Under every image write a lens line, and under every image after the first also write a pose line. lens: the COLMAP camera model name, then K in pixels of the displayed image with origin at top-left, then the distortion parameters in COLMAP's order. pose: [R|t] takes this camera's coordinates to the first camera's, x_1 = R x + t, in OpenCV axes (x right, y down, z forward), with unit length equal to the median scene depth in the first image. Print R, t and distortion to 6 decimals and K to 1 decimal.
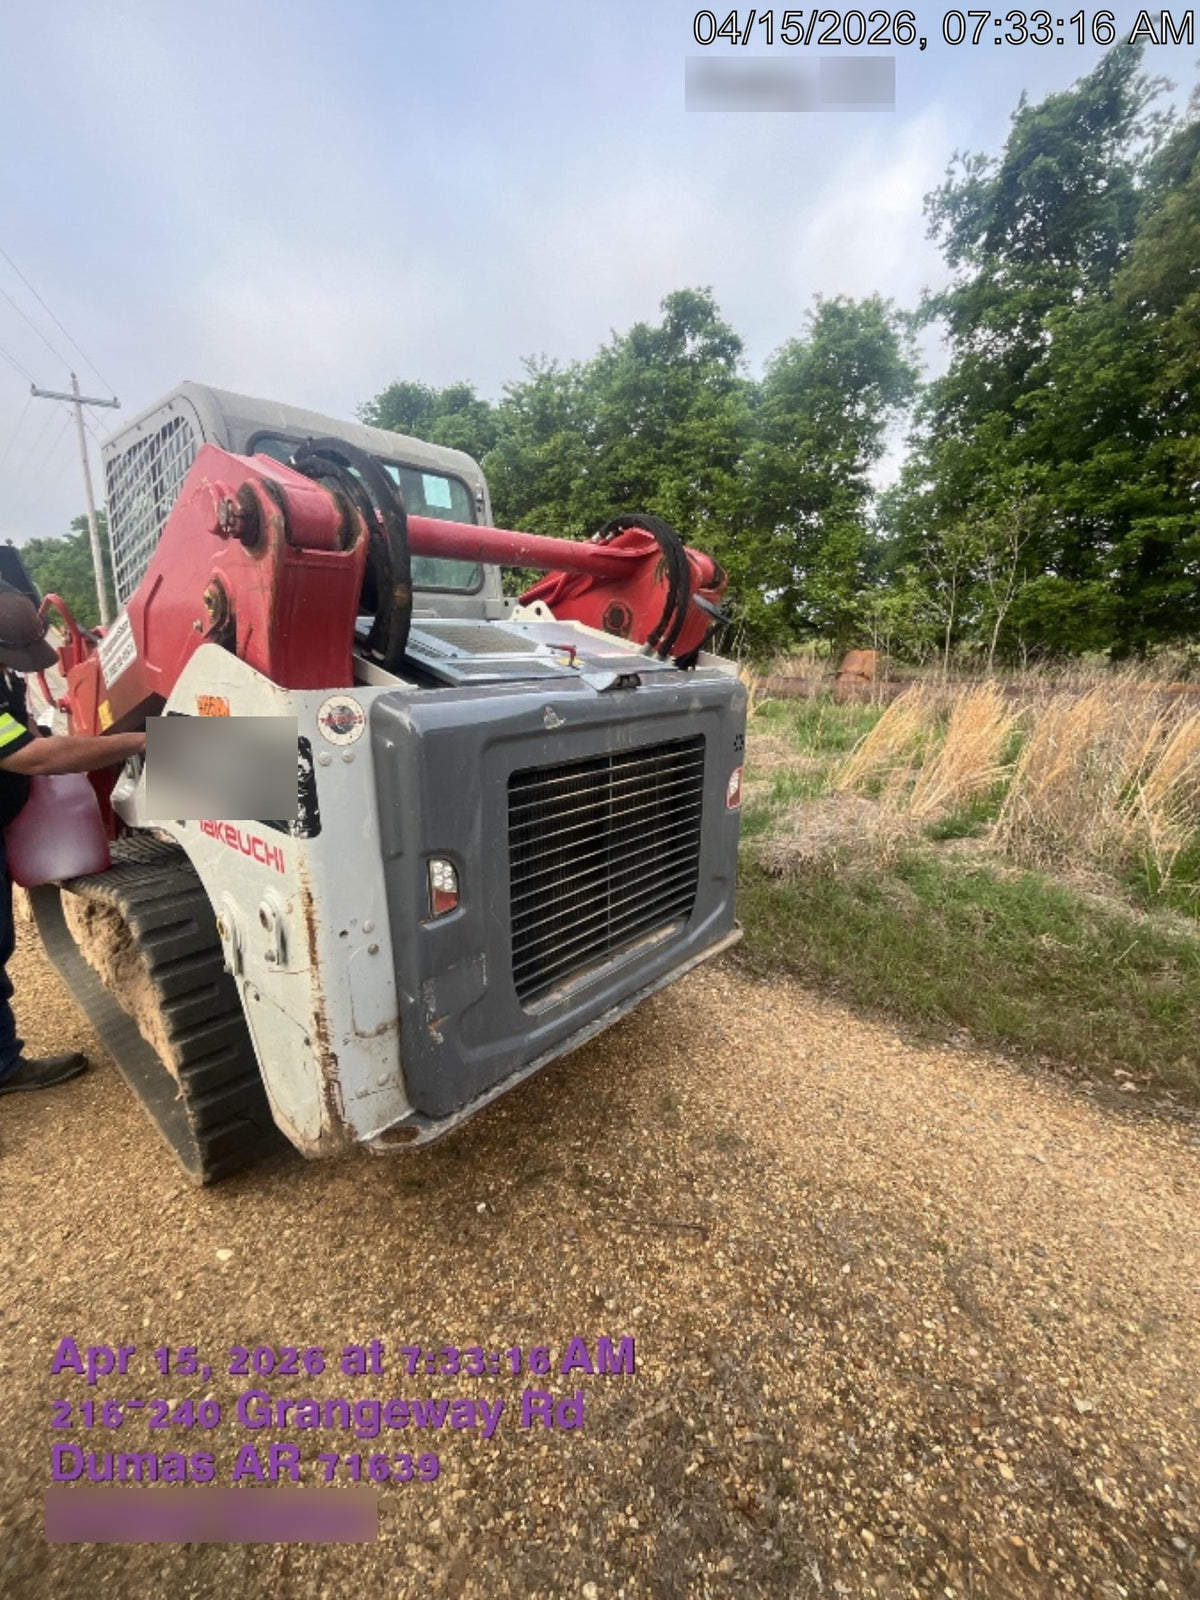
lens RADIAL K [[650.1, 0, 604.4], [0, 650.1, 798.1], [0, 0, 1]] dist [-0.004929, -0.000529]
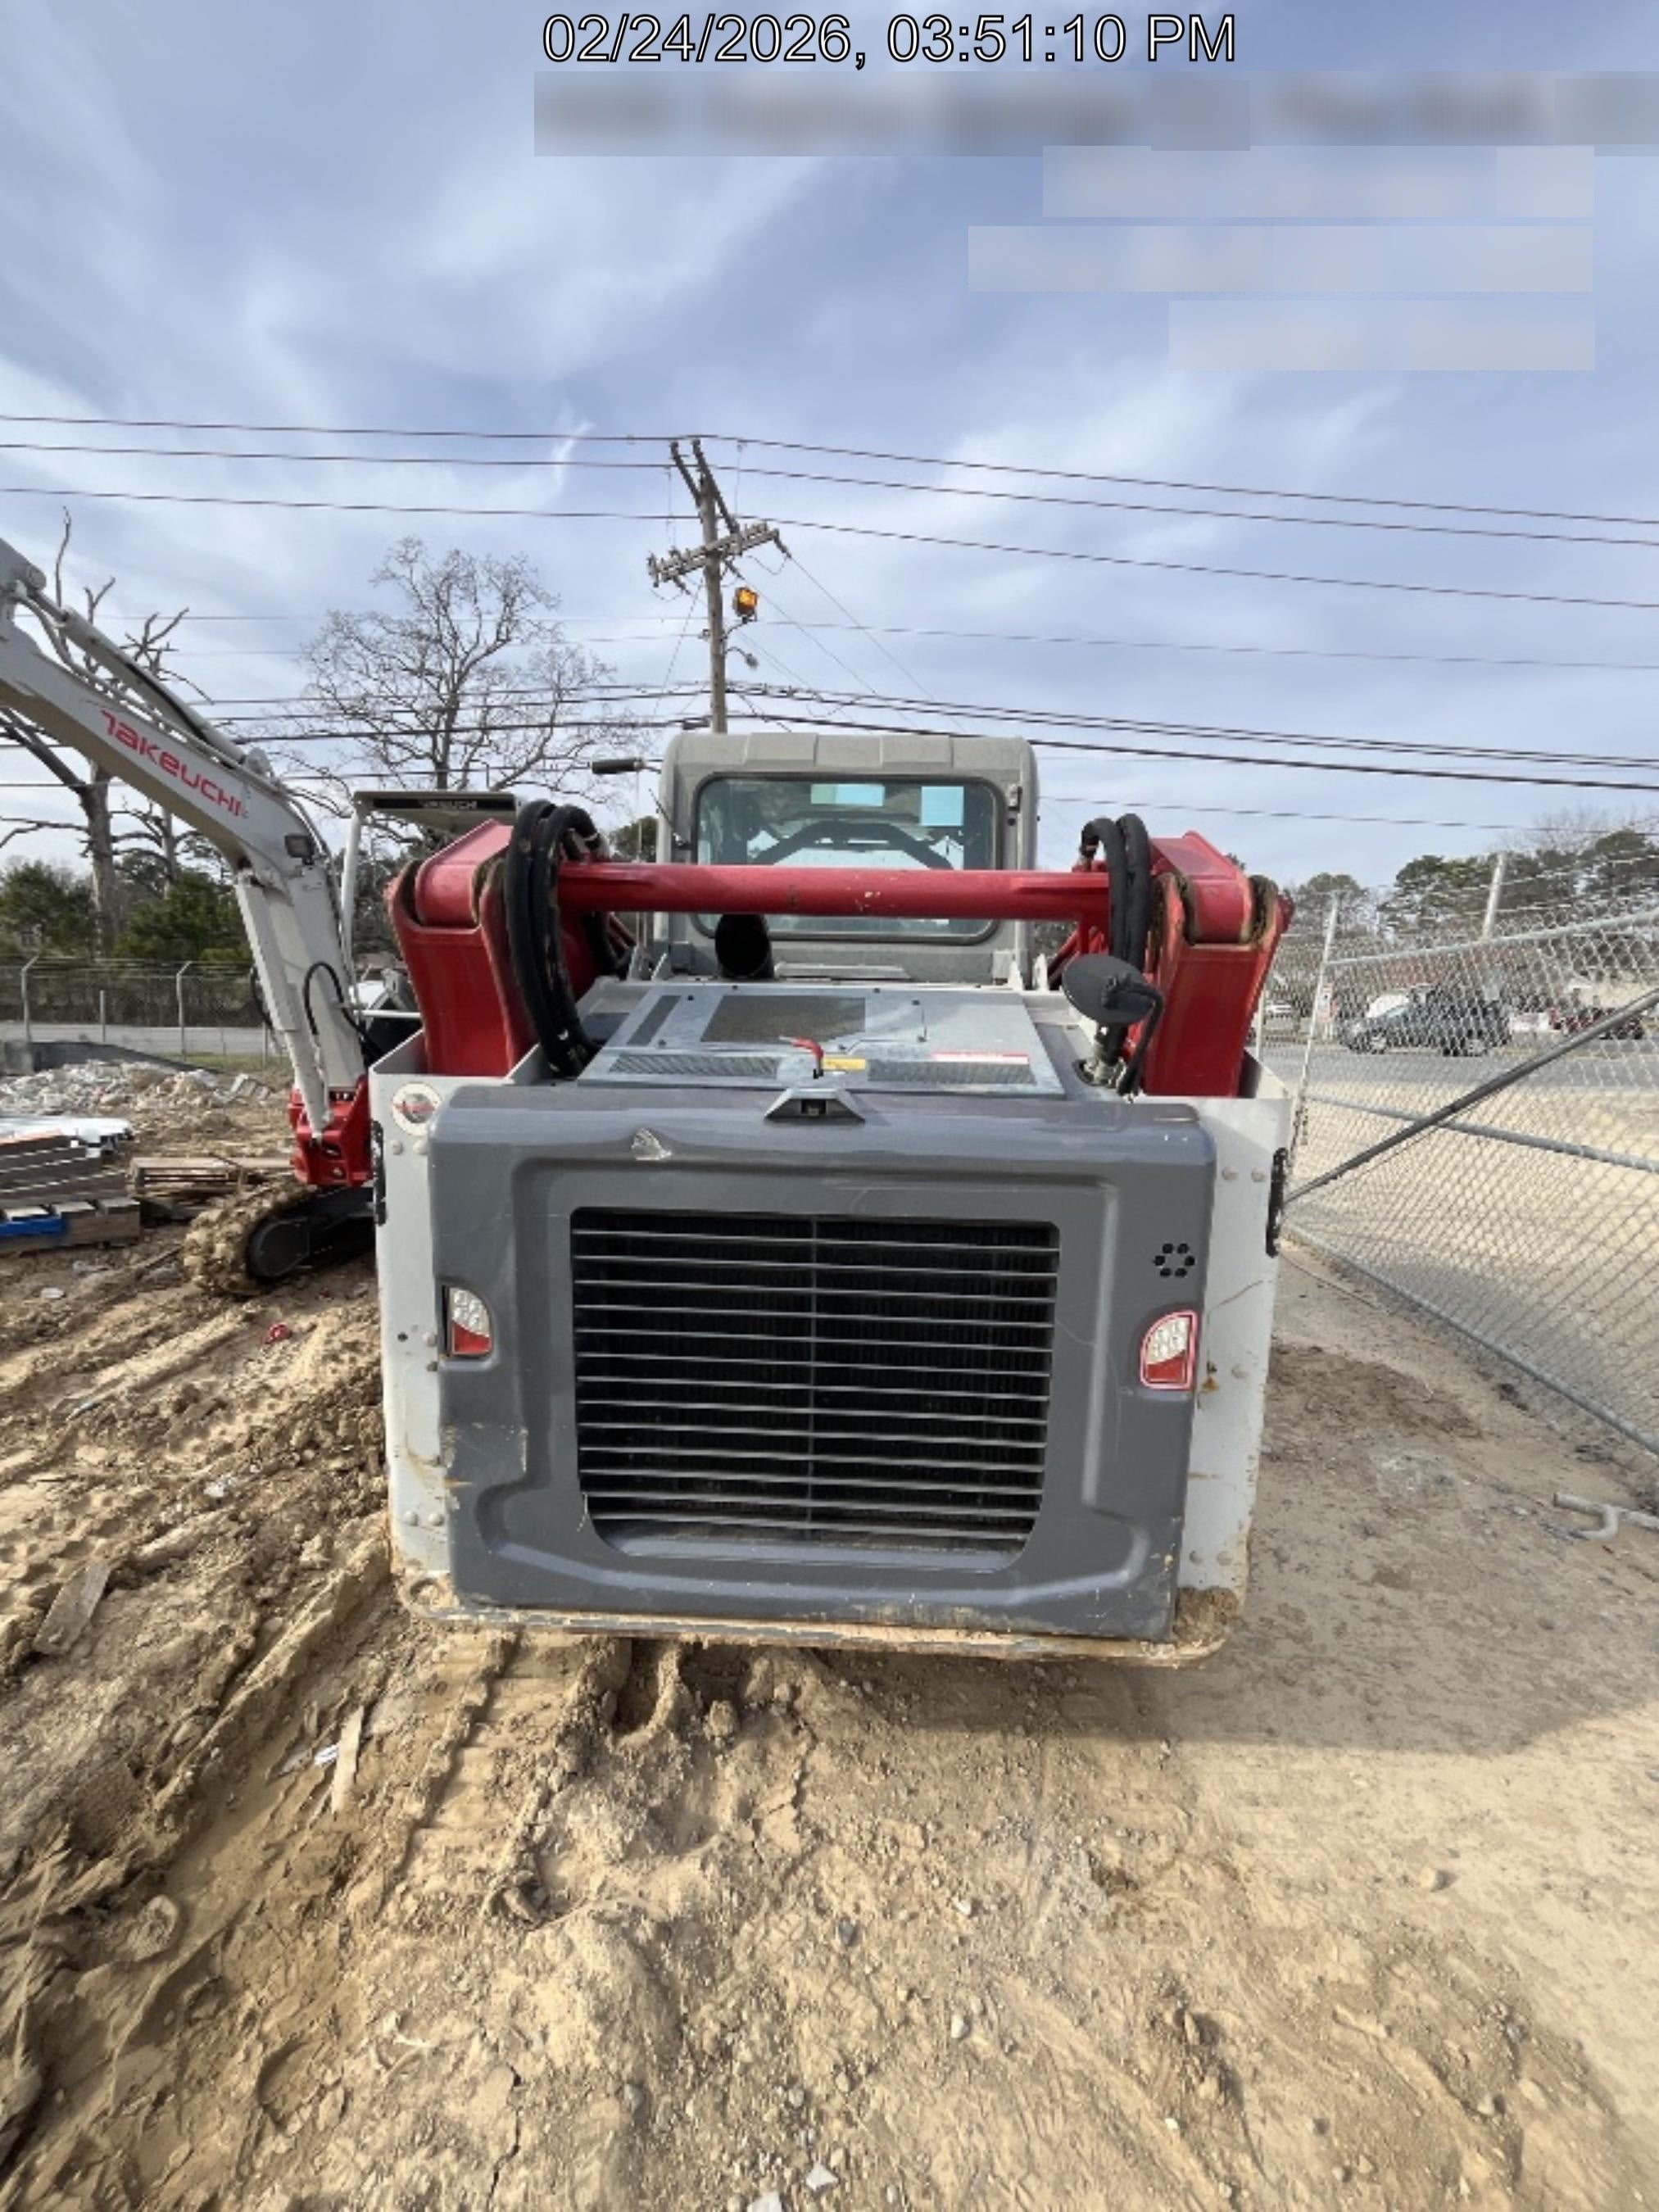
lens RADIAL K [[898.8, 0, 835.6], [0, 898.8, 1103.3], [0, 0, 1]] dist [-0.004929, -0.000529]
pose [[0.622565, 0.144362, -0.769137, 0.830435], [-0.208115, 0.977988, 0.015107, -0.238120], [0.754388, 0.150664, 0.638905, 0.553292]]
